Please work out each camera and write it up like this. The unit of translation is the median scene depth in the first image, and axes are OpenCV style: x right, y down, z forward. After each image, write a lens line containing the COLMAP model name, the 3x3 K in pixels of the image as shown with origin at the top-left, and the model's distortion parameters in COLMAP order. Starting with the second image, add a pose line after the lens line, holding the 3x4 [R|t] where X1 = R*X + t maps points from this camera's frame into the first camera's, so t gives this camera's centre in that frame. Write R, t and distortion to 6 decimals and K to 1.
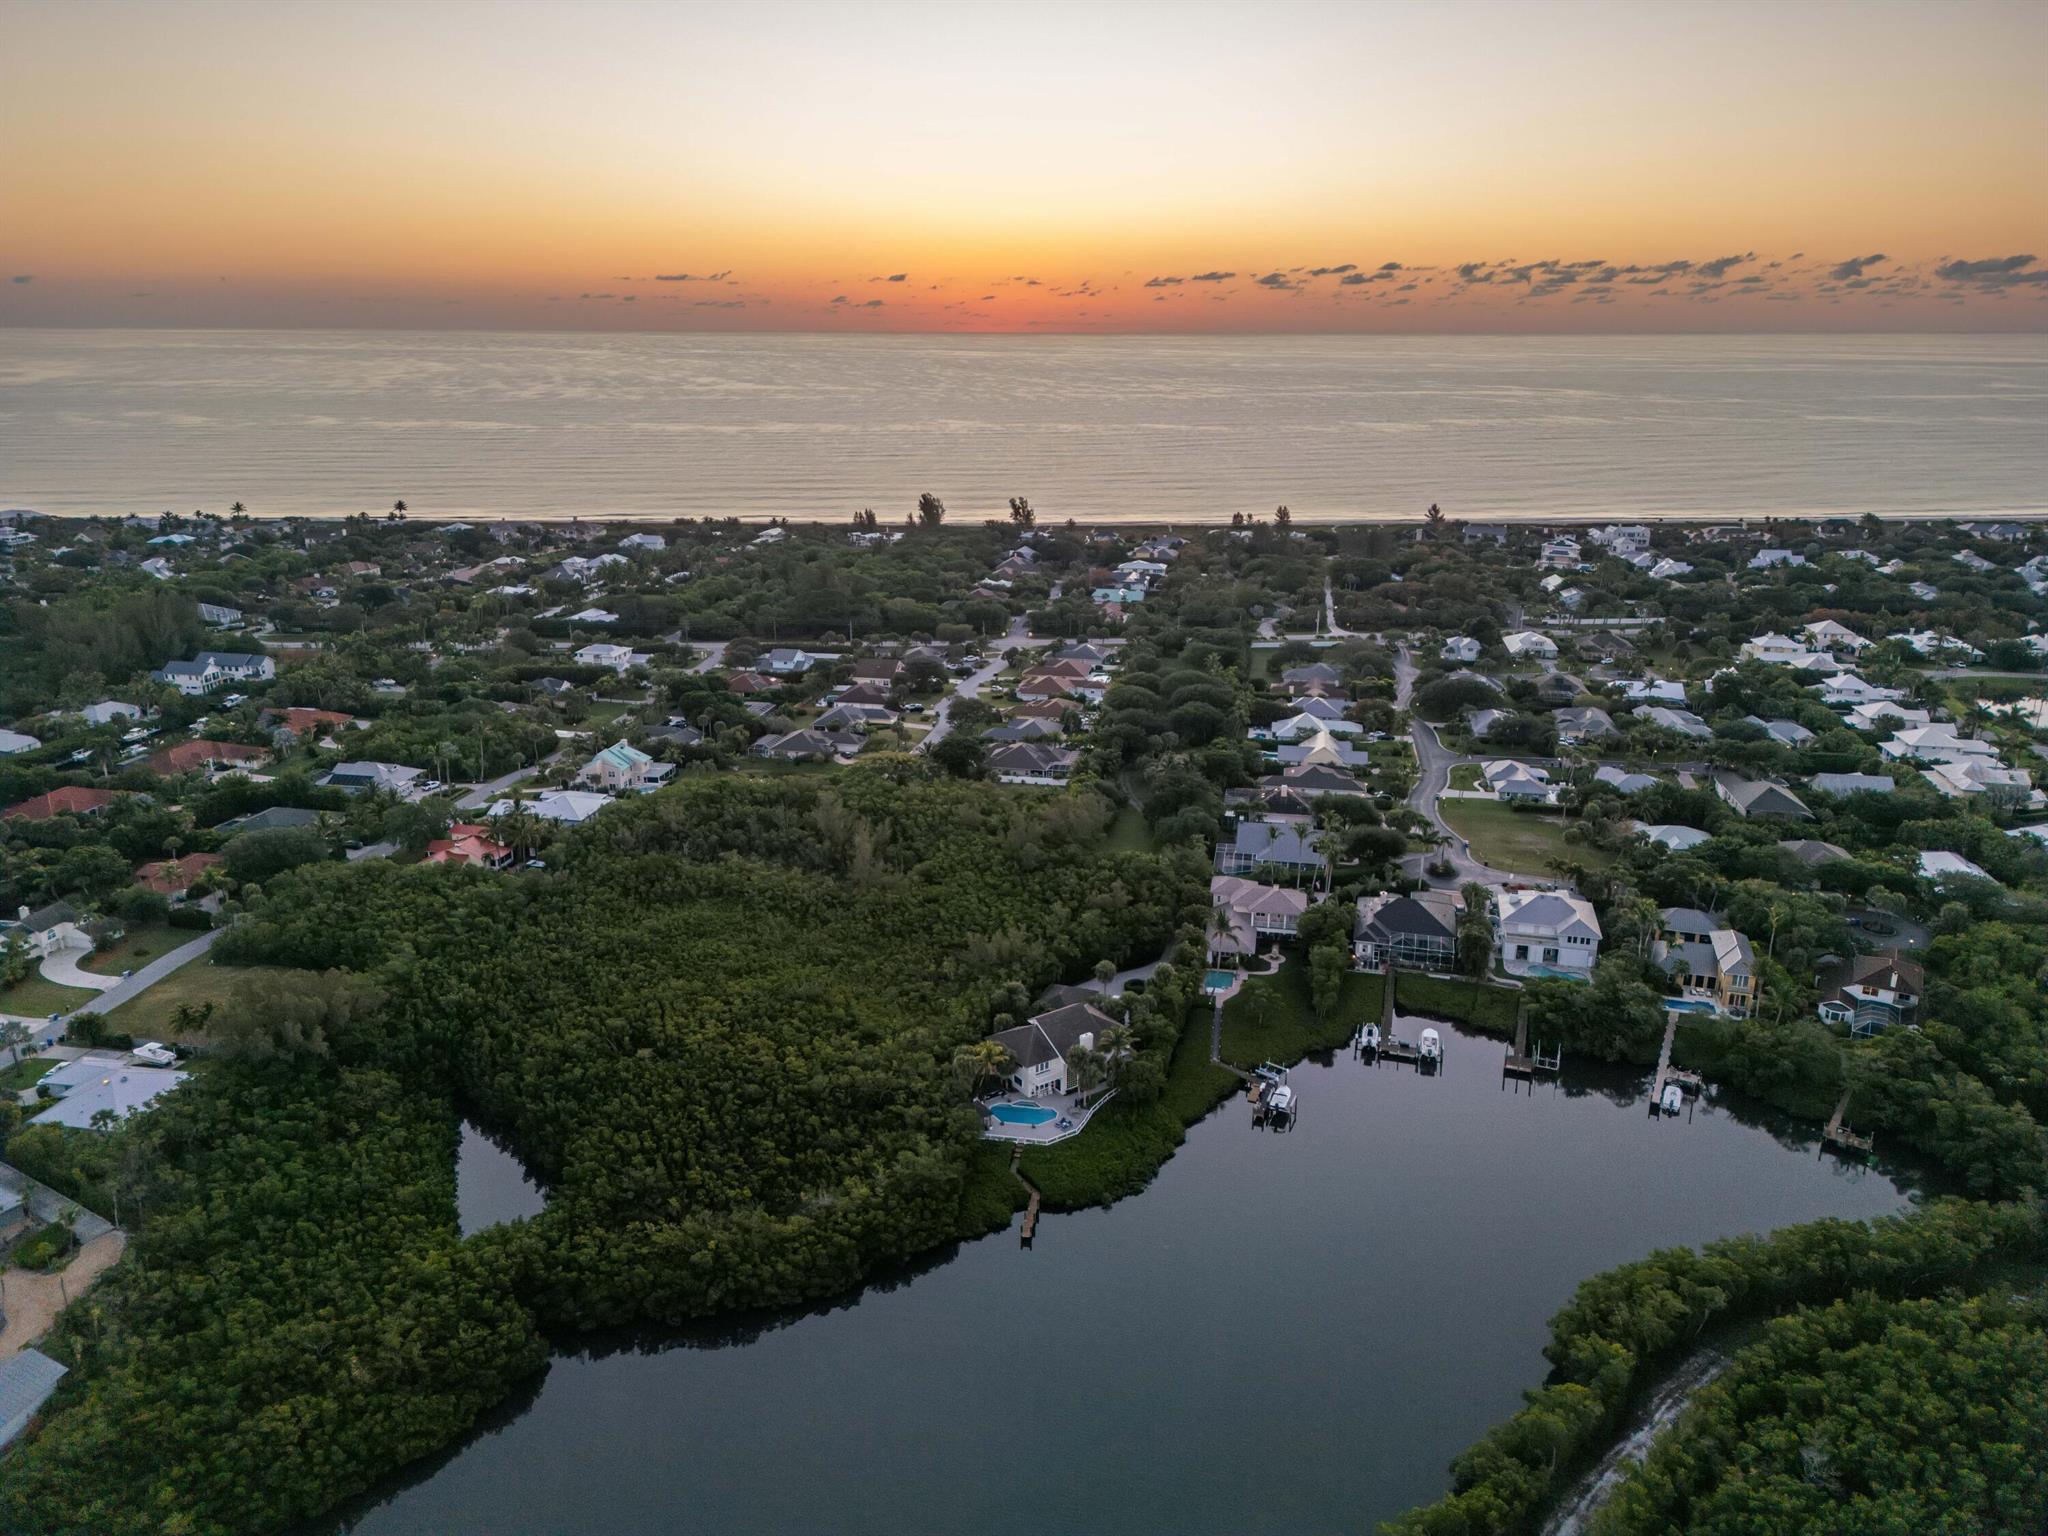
lens RADIAL K [[1397.5, 0, 1024.8], [0, 1397.5, 767.9], [0, 0, 1]] dist [0.004013, -0.004533]
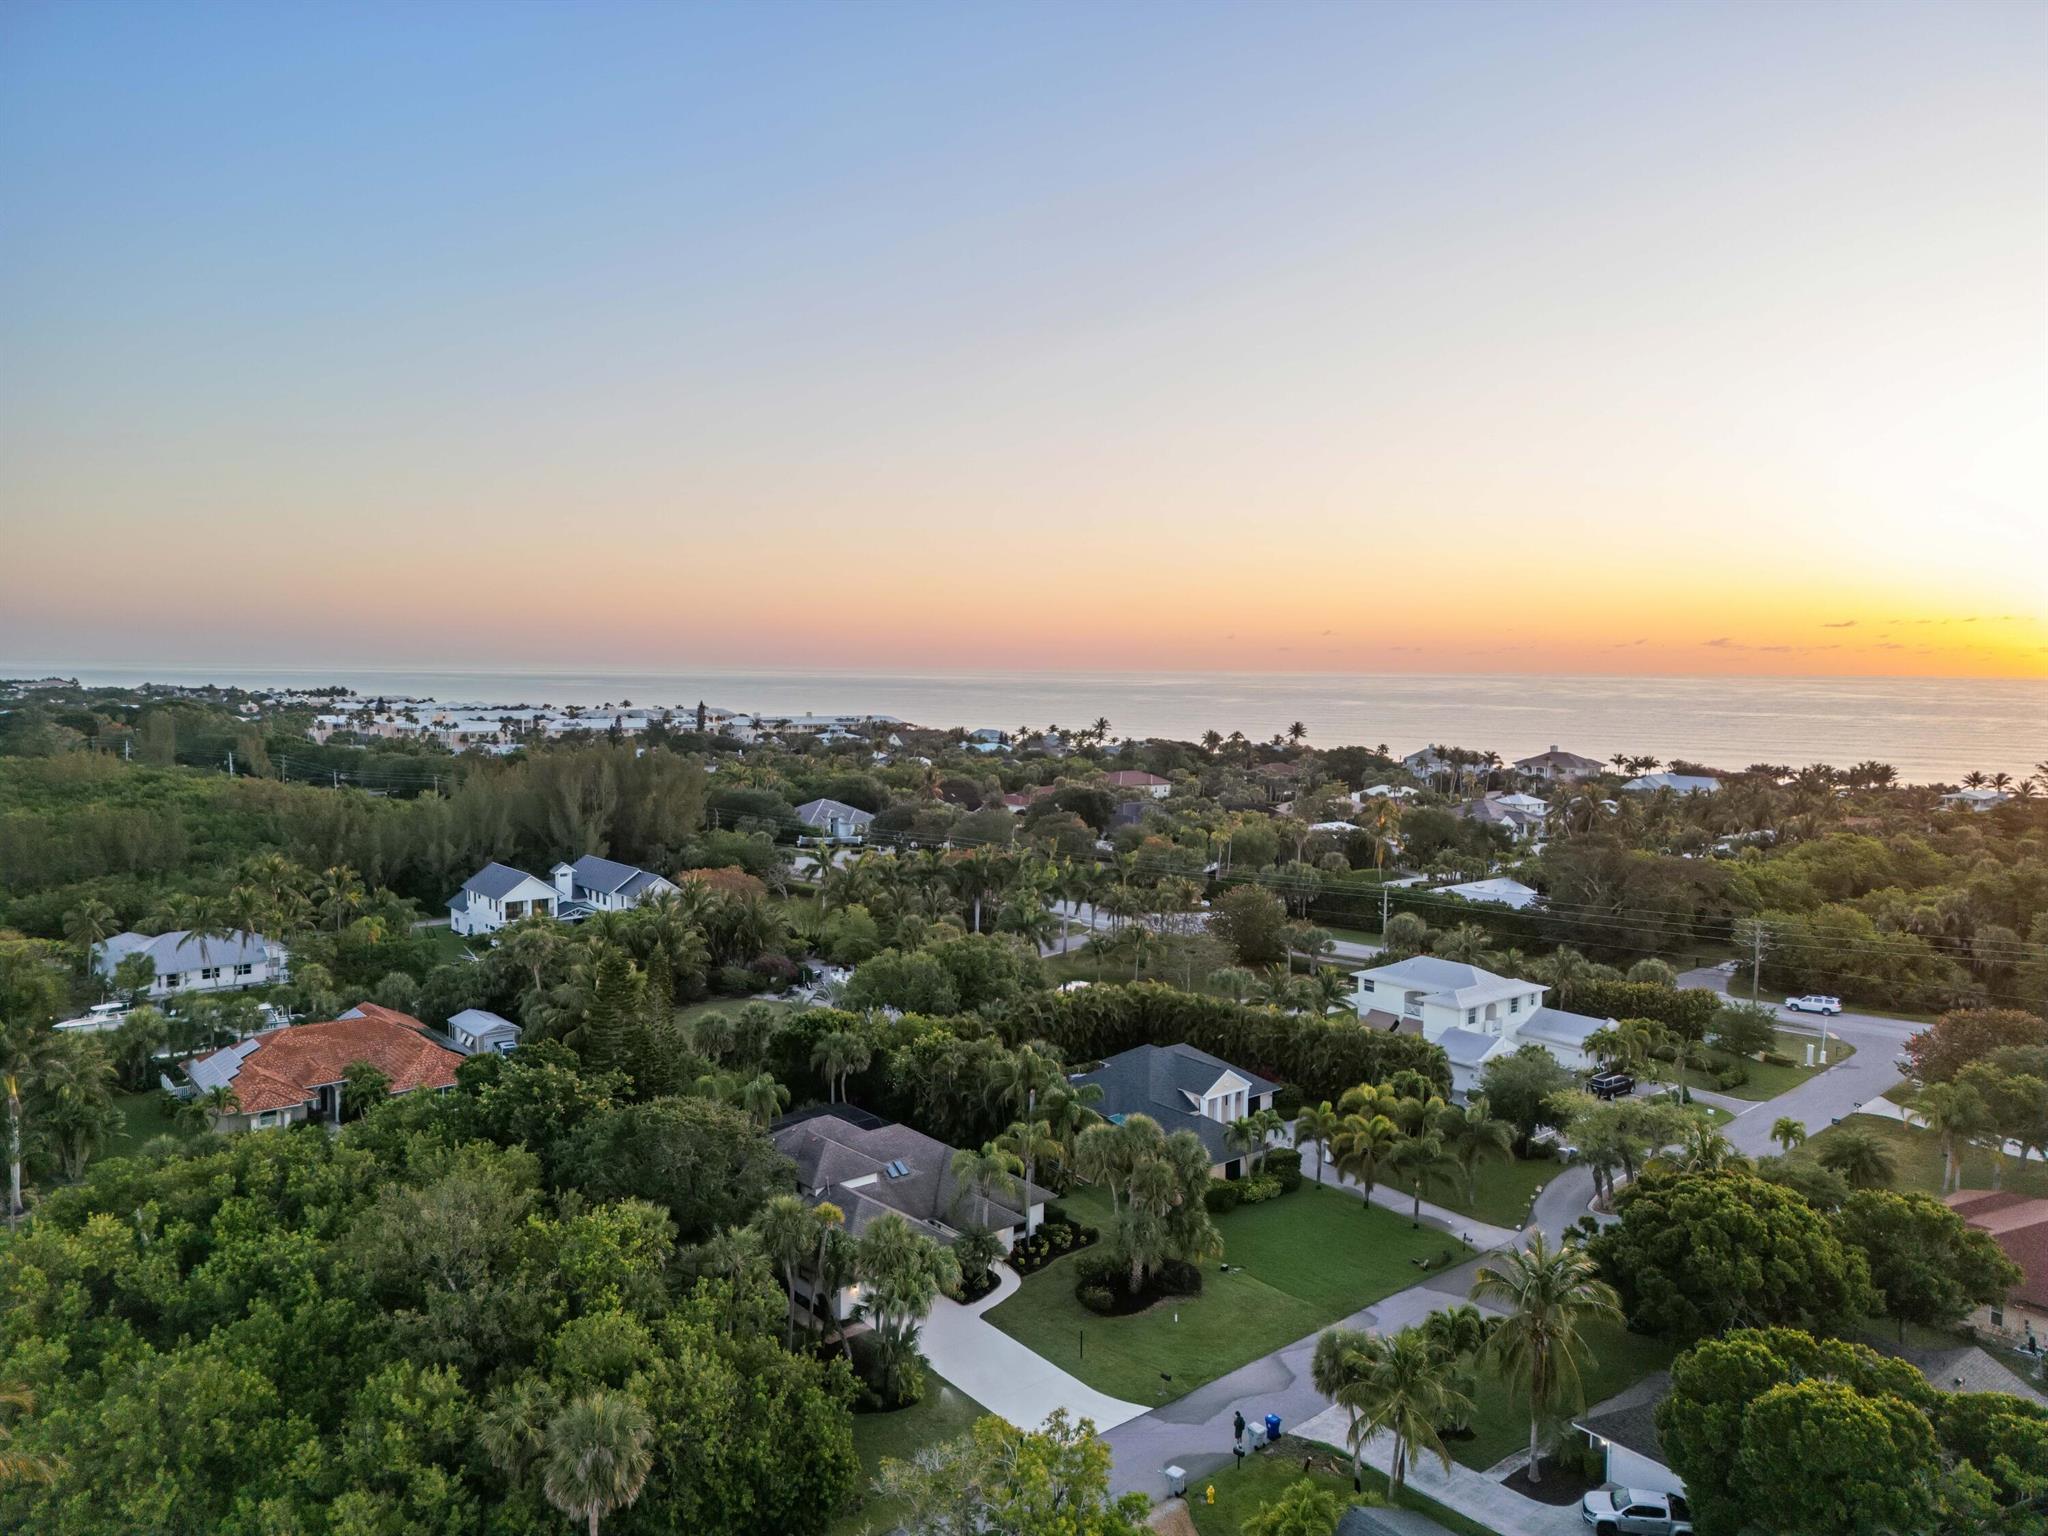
lens RADIAL K [[1397.5, 0, 1028.5], [0, 1397.5, 765.6], [0, 0, 1]] dist [0.004013, -0.004533]
pose [[0.753212, 0.042181, -0.656424, -0.171280], [-0.194724, 0.967510, -0.161265, -0.062113], [0.628294, 0.249288, 0.736954, 0.698515]]
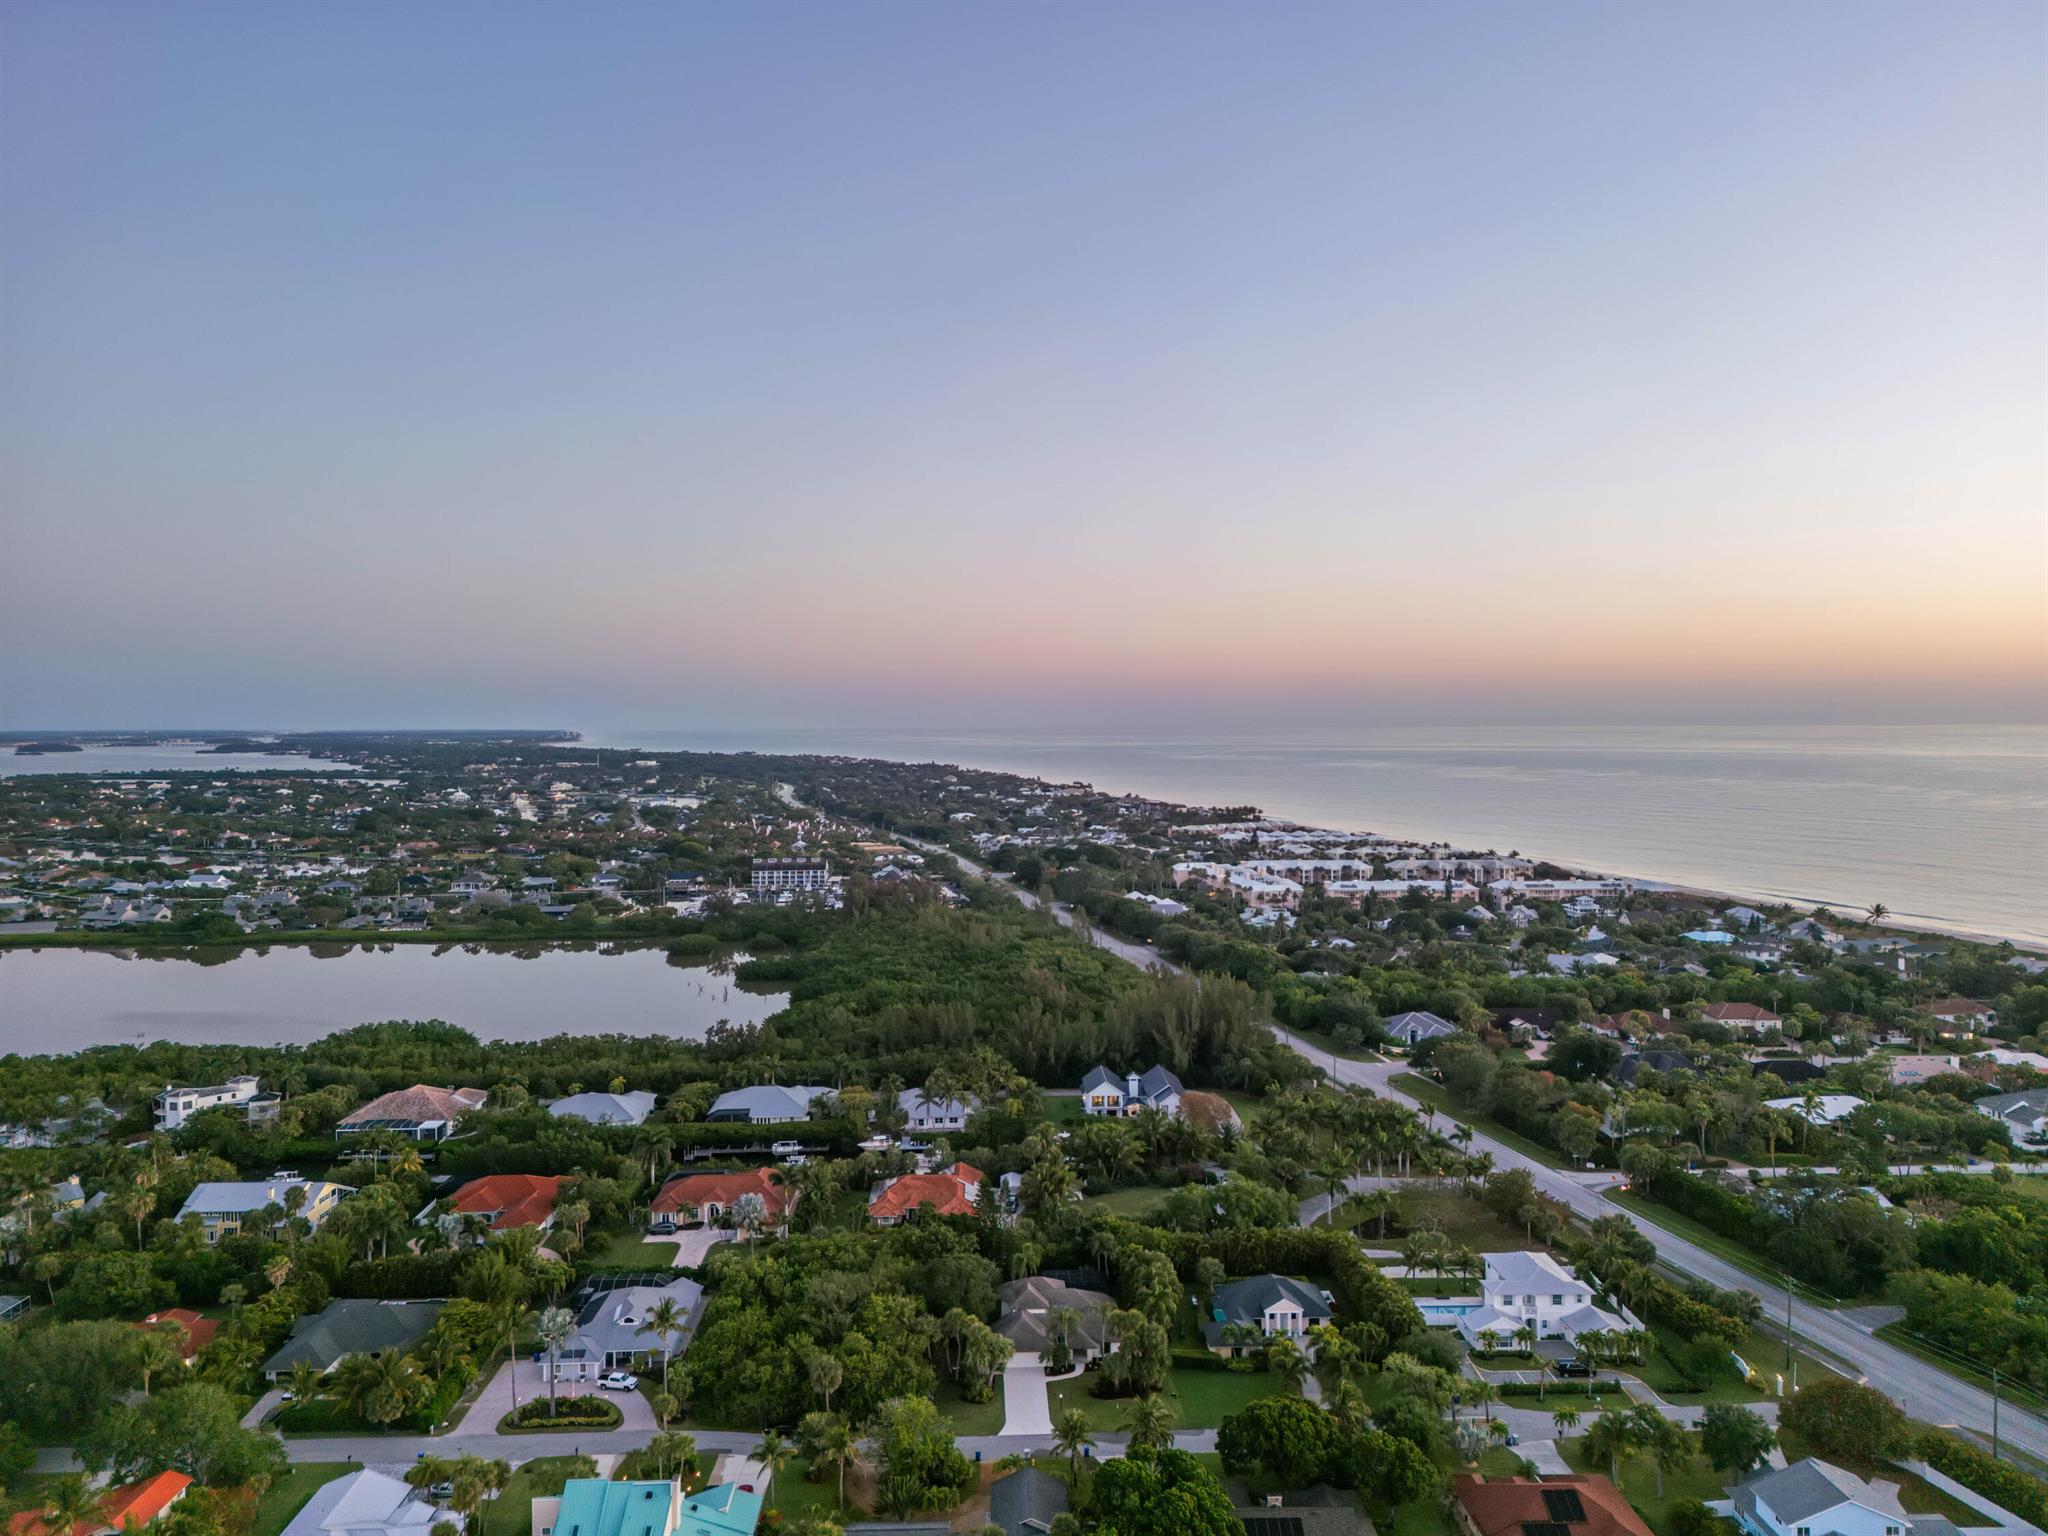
lens RADIAL K [[1397.5, 0, 1021.9], [0, 1397.5, 765.4], [0, 0, 1]] dist [0.004013, -0.004533]
pose [[0.185380, 0.005720, -0.982650, 0.088659], [-0.279026, 0.959130, -0.047056, -0.165354], [0.942220, 0.282908, 0.179399, 0.713258]]
